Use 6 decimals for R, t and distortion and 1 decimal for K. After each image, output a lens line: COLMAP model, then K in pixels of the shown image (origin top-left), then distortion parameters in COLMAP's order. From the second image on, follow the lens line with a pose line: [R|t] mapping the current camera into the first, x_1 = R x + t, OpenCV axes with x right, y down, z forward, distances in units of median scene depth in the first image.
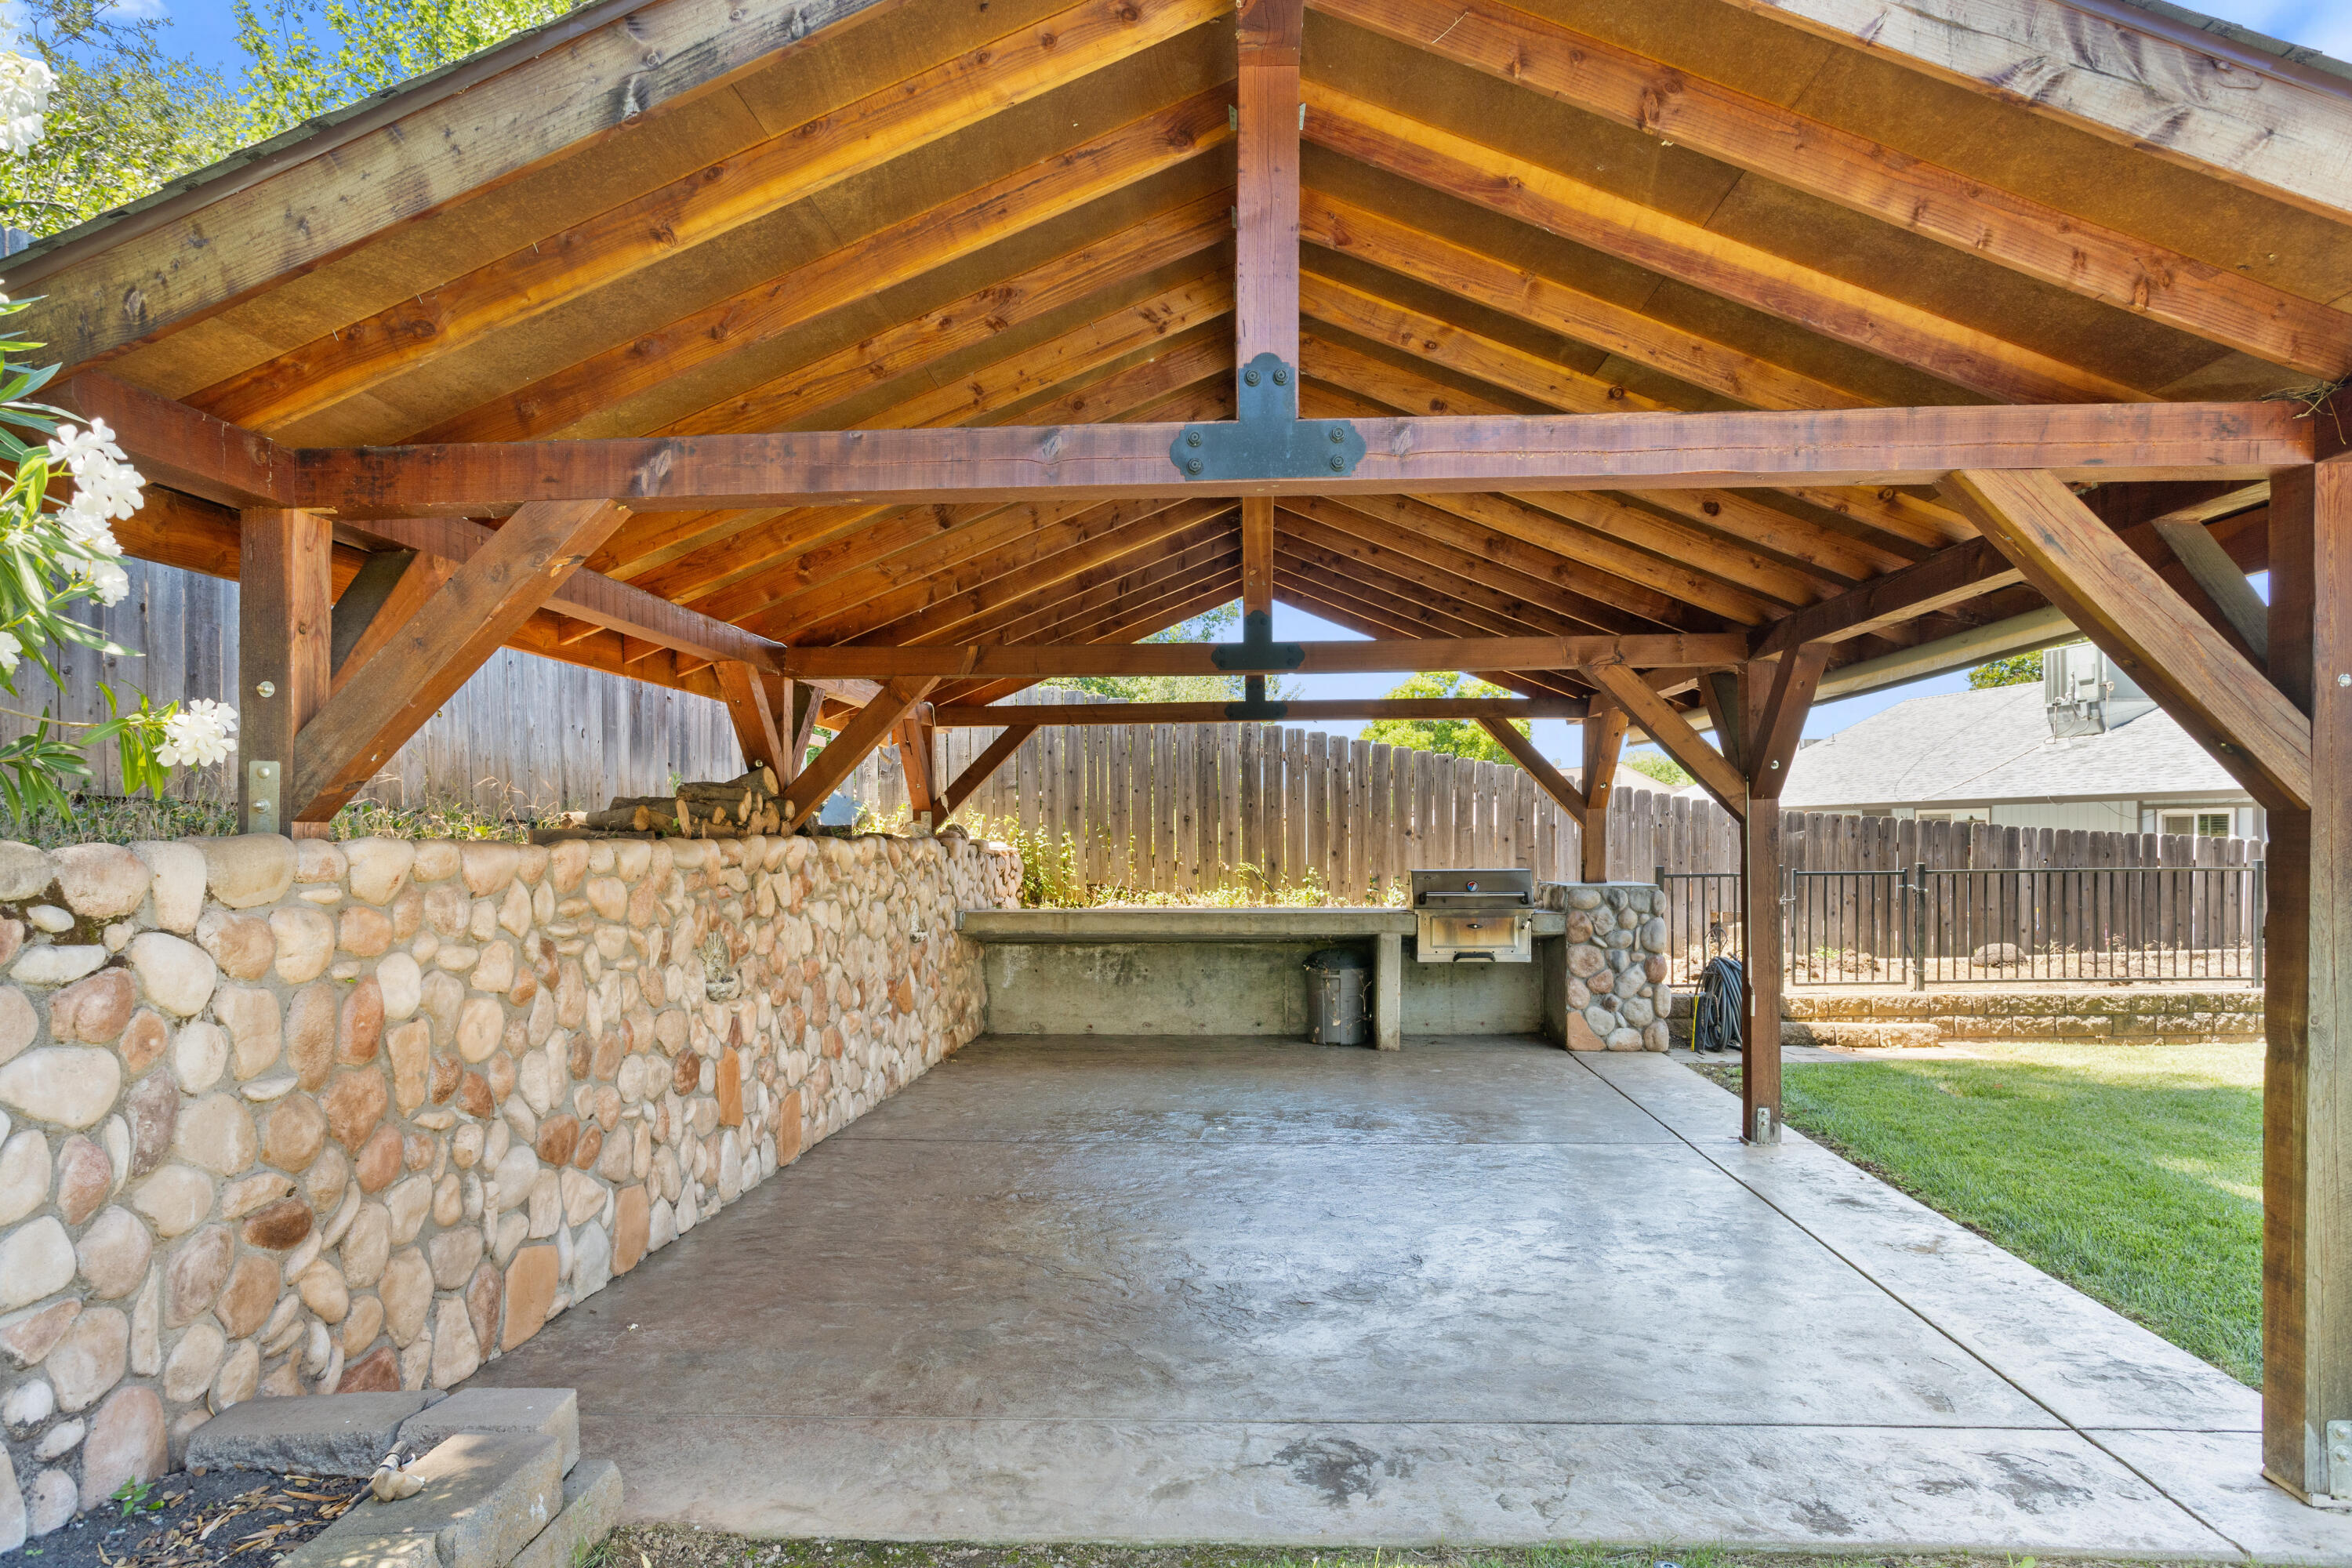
lens RADIAL K [[1458.8, 0, 1176.0], [0, 1458.8, 784.0], [0, 0, 1]] dist [-0.025204, 0.001406]
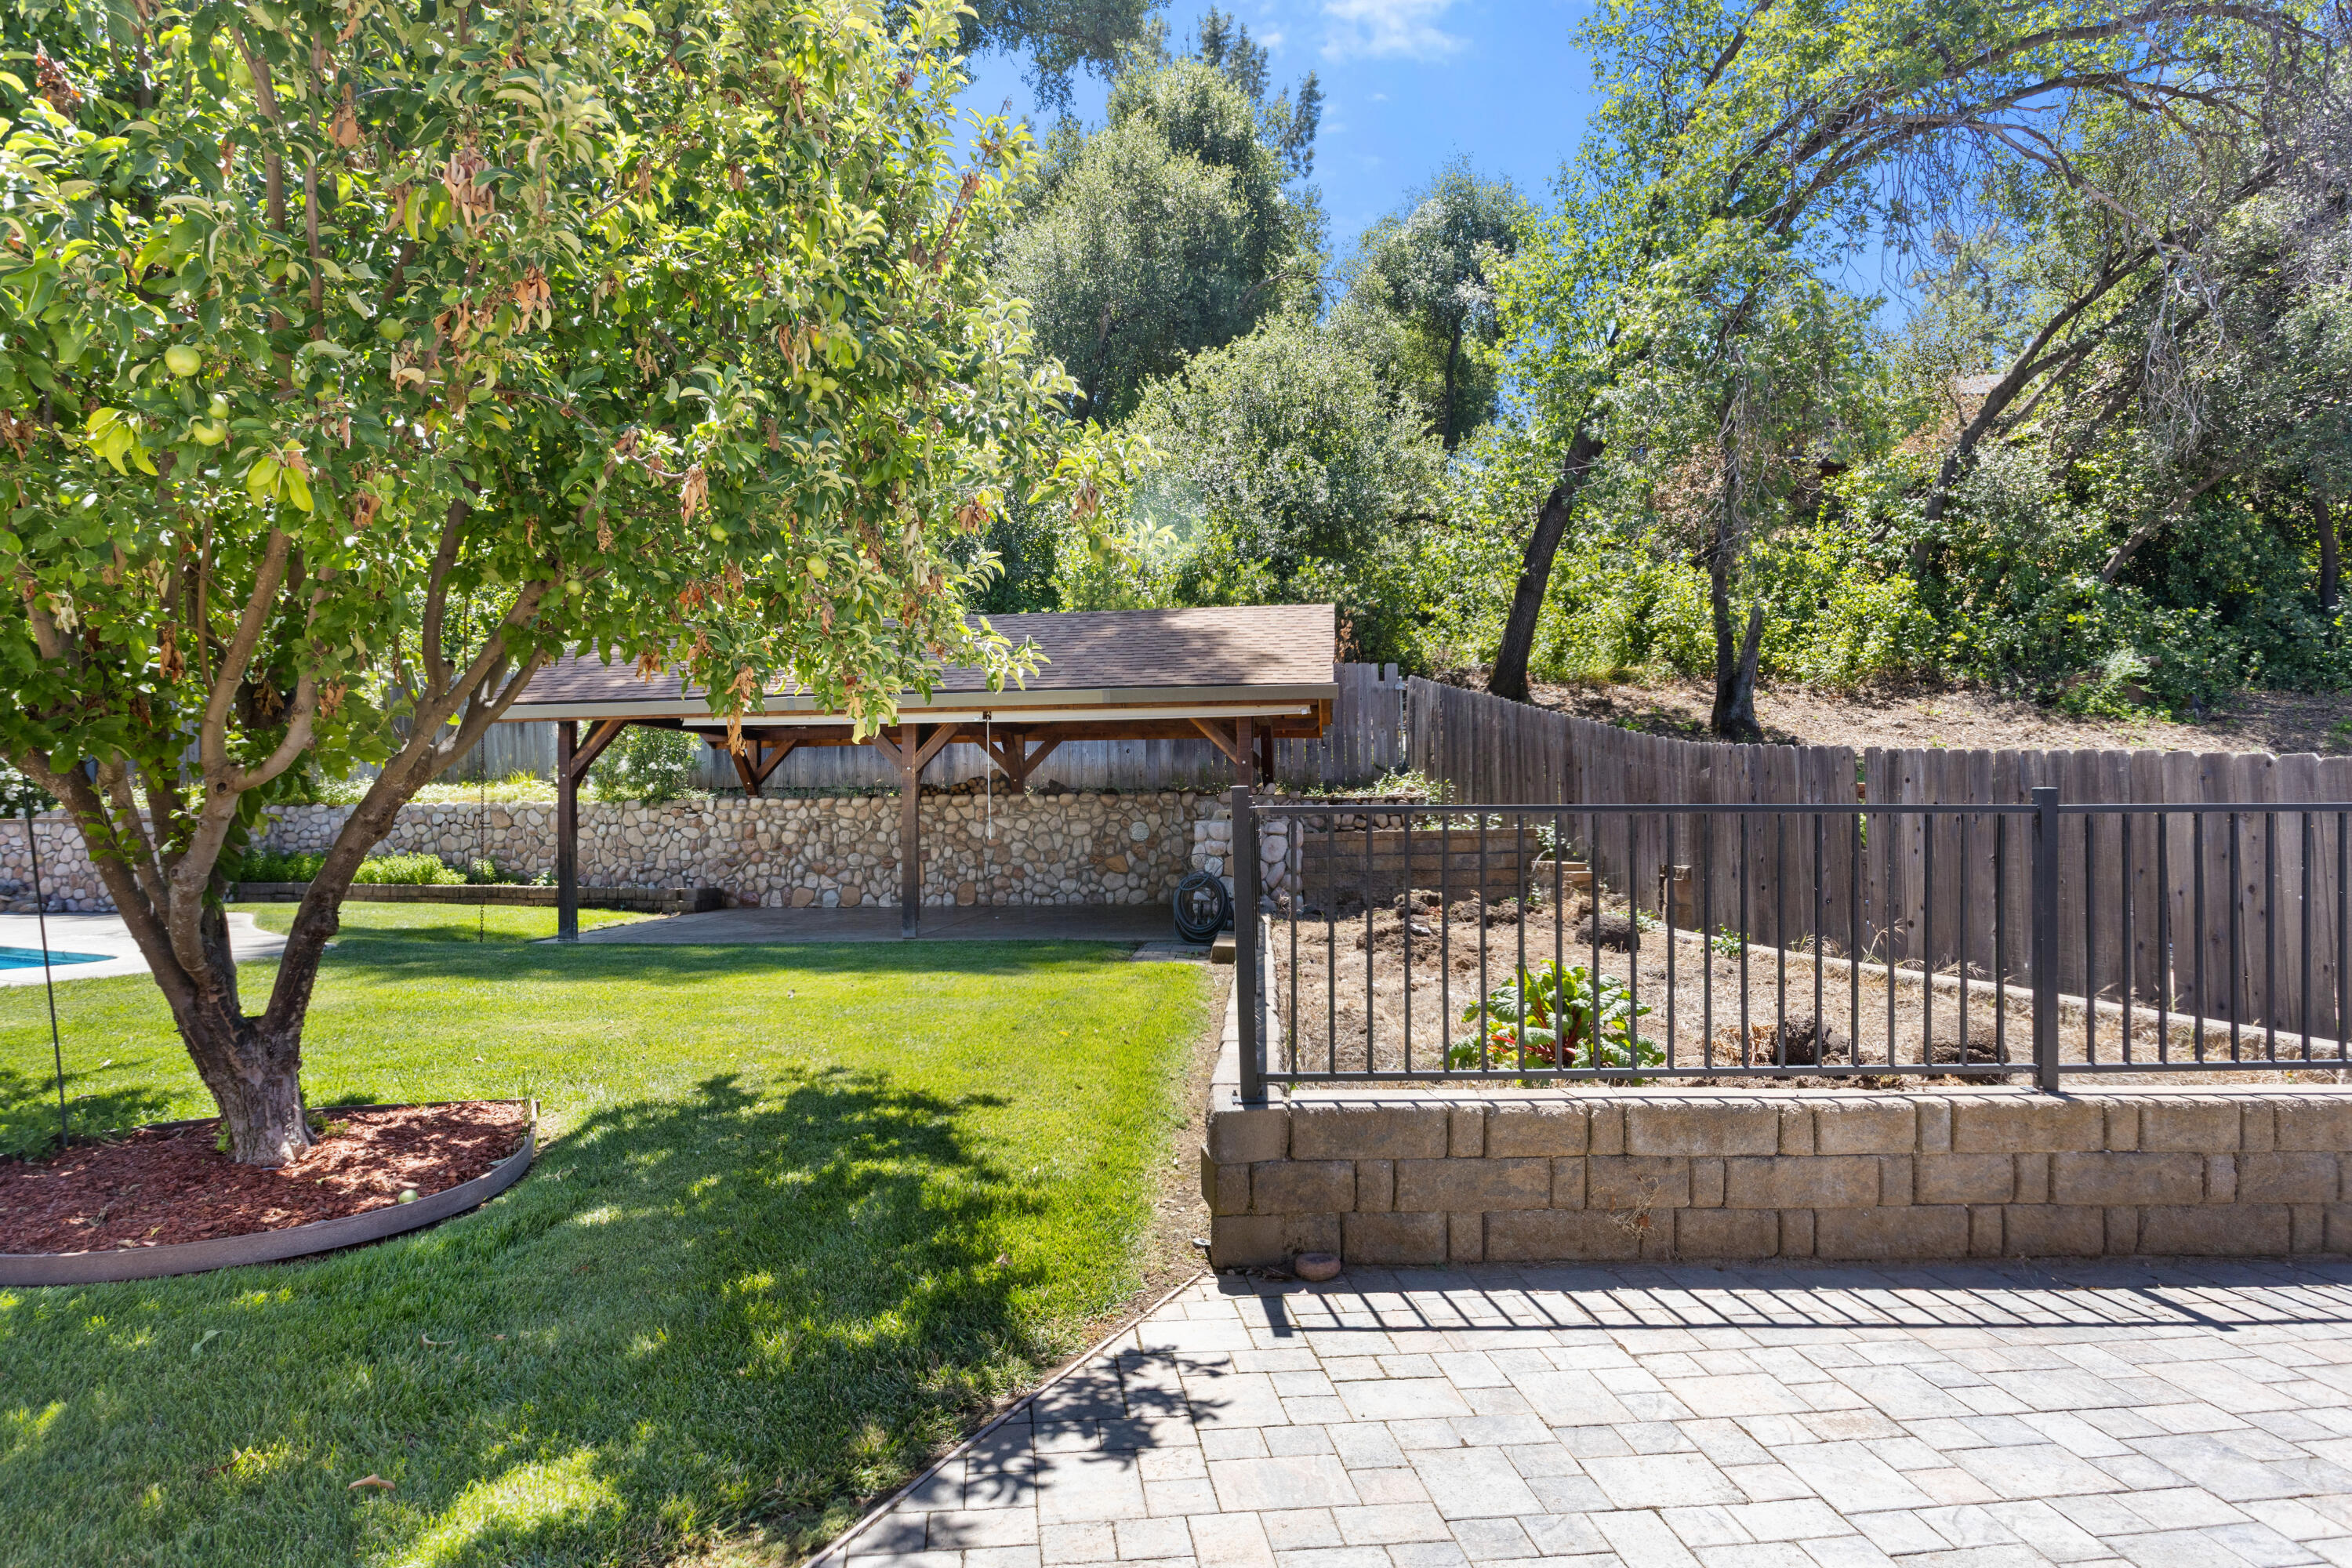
lens RADIAL K [[1458.8, 0, 1176.0], [0, 1458.8, 784.0], [0, 0, 1]] dist [-0.025204, 0.001406]
pose [[-0.029693, -0.010502, -0.999504, 1.370279], [0.049046, 0.998725, -0.011951, 0.036381], [0.998355, -0.049377, -0.029140, 0.776061]]
